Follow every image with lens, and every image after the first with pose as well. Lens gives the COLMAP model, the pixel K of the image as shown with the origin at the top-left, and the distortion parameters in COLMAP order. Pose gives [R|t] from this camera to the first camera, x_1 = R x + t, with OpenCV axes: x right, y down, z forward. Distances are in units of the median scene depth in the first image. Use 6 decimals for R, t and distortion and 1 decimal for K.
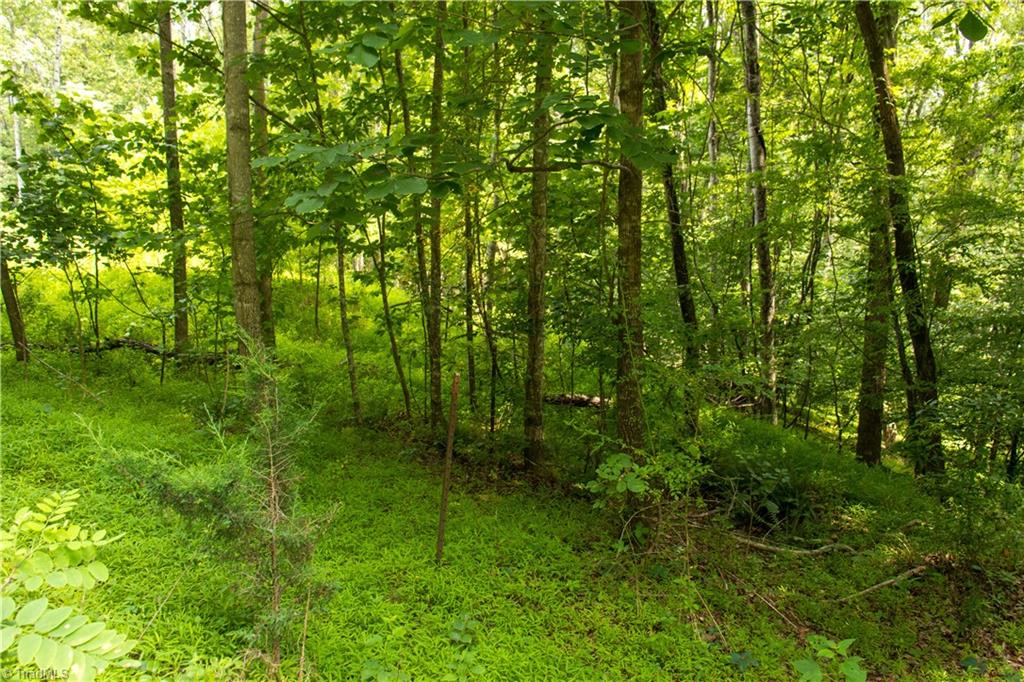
lens RADIAL K [[880.7, 0, 507.4], [0, 880.7, 348.0], [0, 0, 1]] dist [-0.028730, 0.025204]
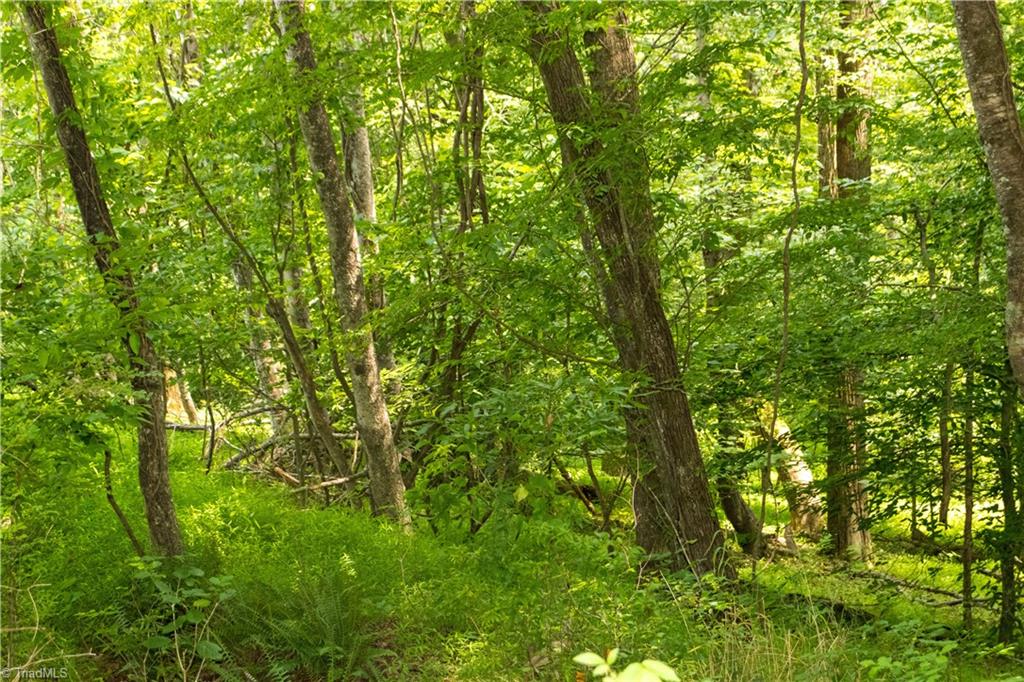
lens RADIAL K [[2540.4, 0, 514.6], [0, 2540.4, 344.5], [0, 0, 1]] dist [0.027103, 0.000000]
pose [[0.957009, -0.141514, 0.253194, 0.061319], [0.146379, 0.989229, -0.000379, 0.014060], [-0.250413, 0.037425, 0.967416, -0.285218]]
